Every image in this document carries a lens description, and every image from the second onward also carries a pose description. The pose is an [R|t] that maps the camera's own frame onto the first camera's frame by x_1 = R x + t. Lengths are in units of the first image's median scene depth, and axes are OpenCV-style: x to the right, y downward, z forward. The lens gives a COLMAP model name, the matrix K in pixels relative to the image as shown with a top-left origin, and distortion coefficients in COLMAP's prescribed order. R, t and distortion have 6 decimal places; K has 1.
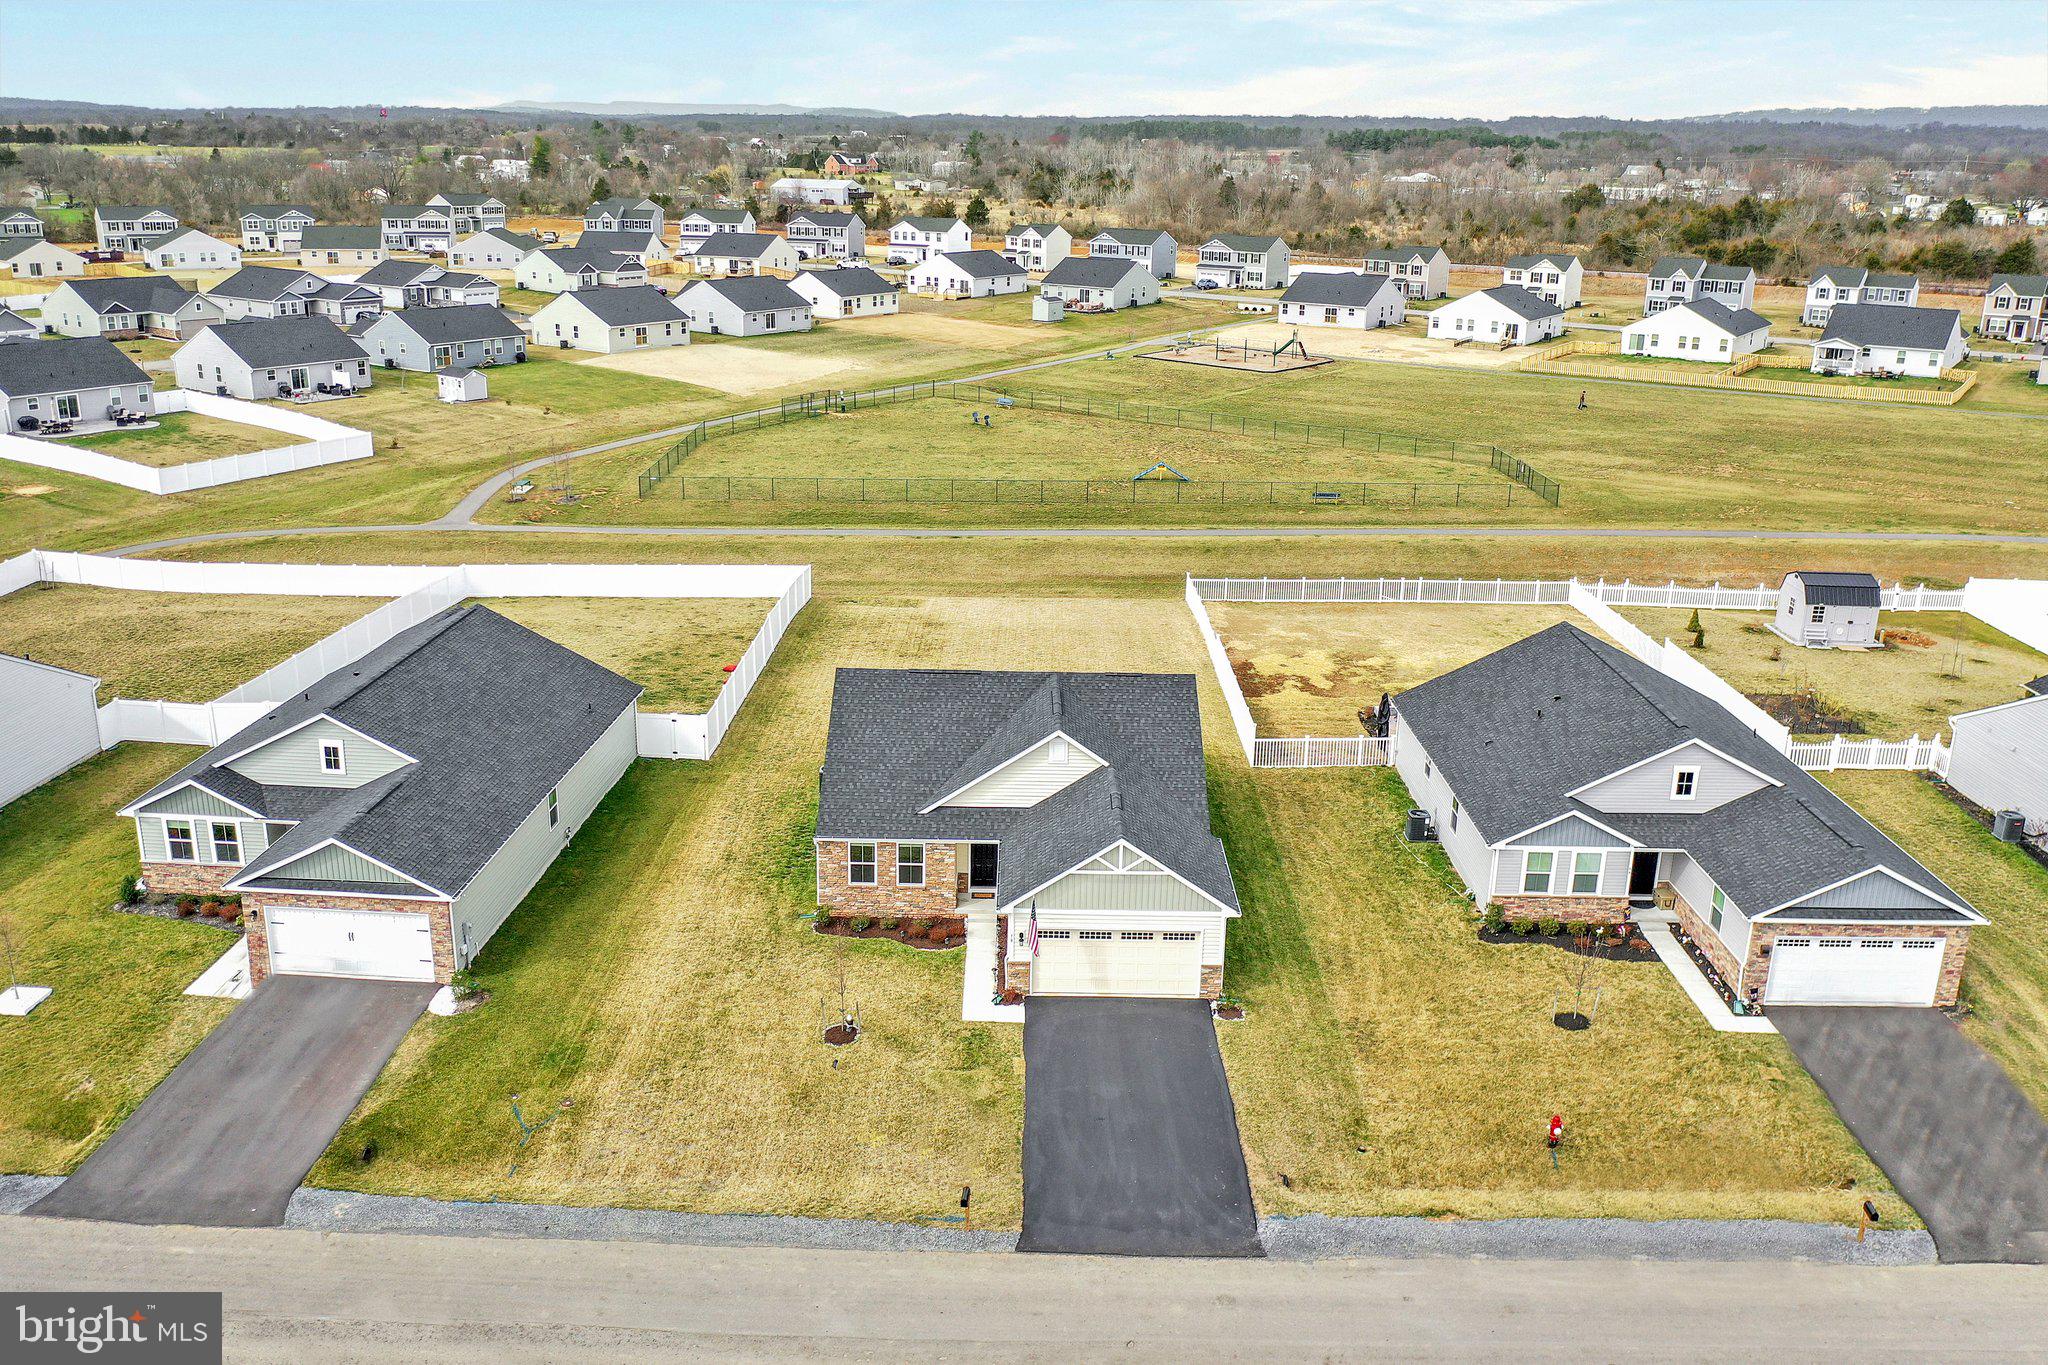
lens RADIAL K [[1618.4, 0, 1015.0], [0, 1618.4, 682.4], [0, 0, 1]] dist [-0.007812, 0.001243]
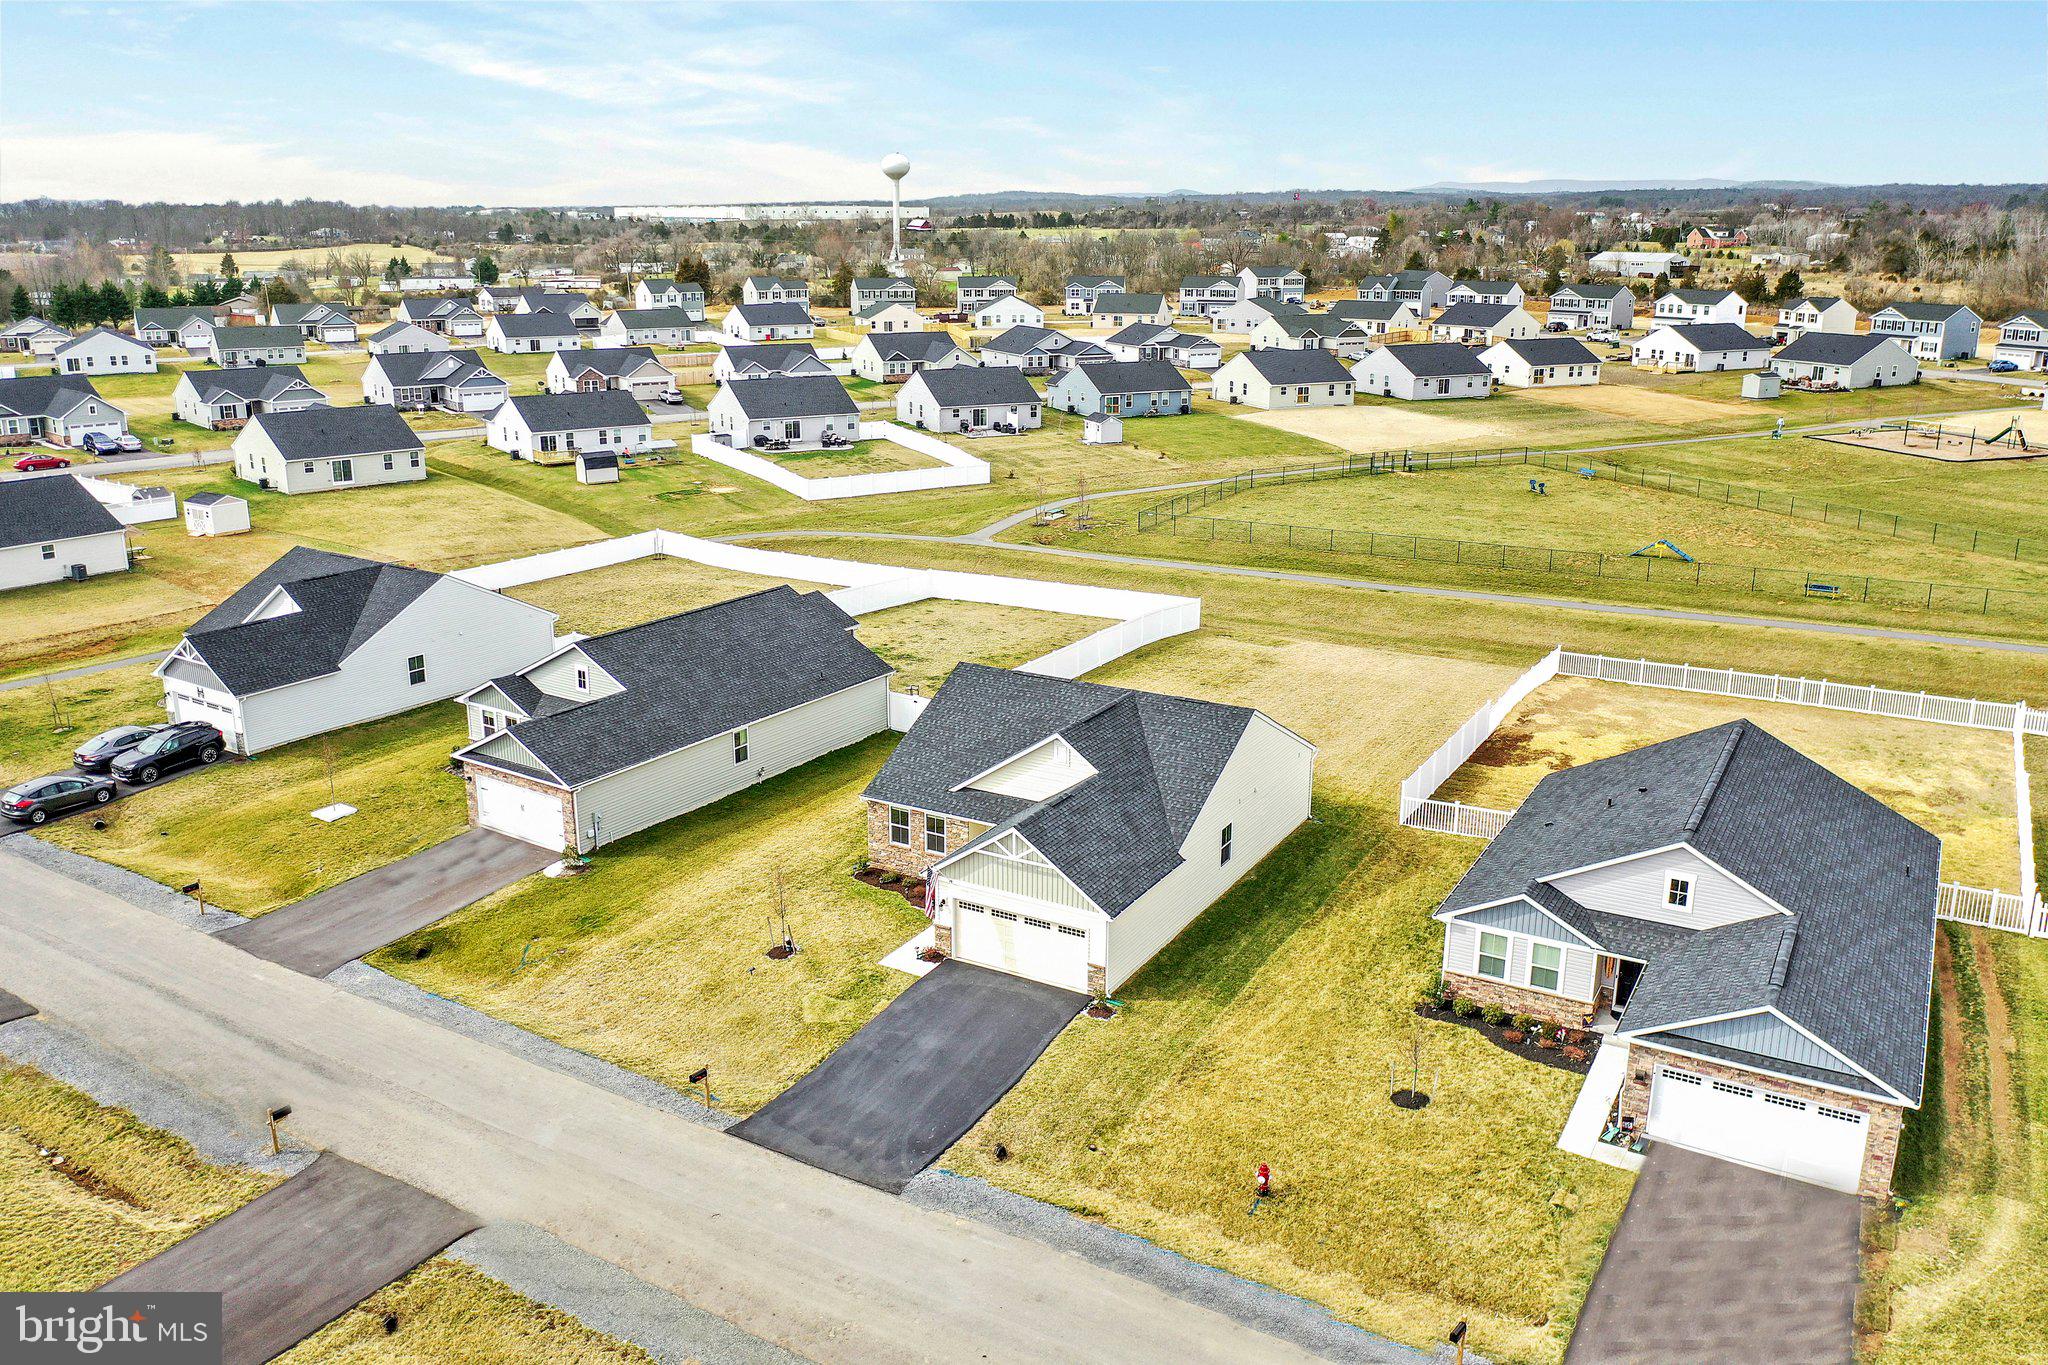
lens RADIAL K [[1572.4, 0, 1025.9], [0, 1572.4, 678.4], [0, 0, 1]] dist [-0.001854, -0.001167]
pose [[0.870402, 0.122659, -0.476817, 0.493002], [-0.141104, 0.989991, -0.002907, -0.001127], [0.471688, 0.069811, 0.878998, 0.054873]]
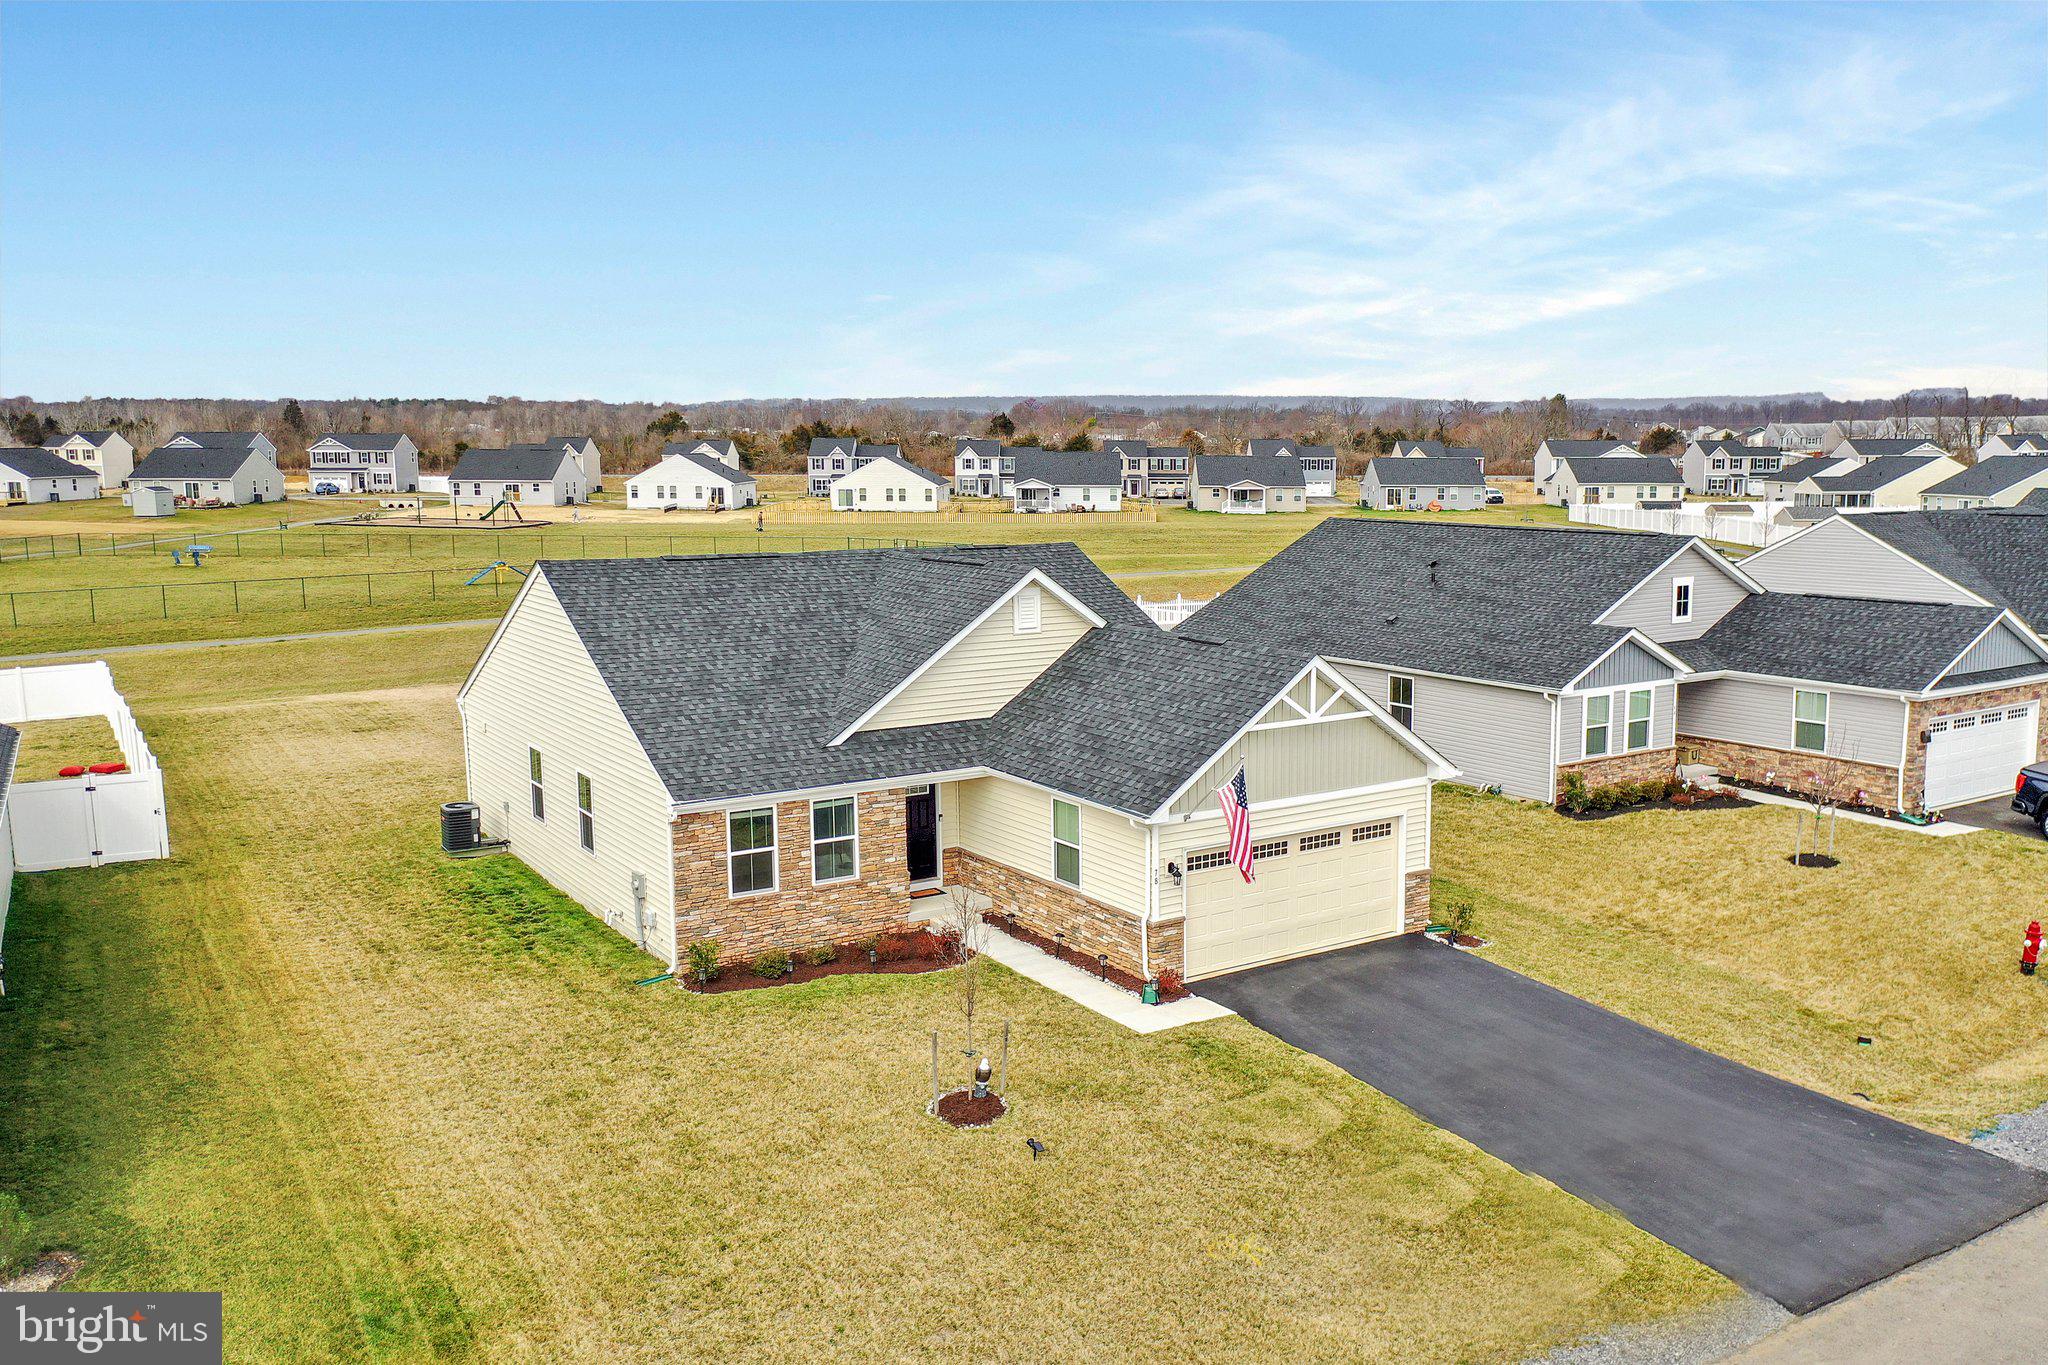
lens RADIAL K [[1656.9, 0, 1013.9], [0, 1656.9, 626.8], [0, 0, 1]] dist [-0.002234, -0.001084]
pose [[0.842647, -0.078896, 0.532654, -0.301472], [0.184278, 0.971730, -0.147591, 0.133567], [-0.505952, 0.222524, 0.833364, 0.477691]]
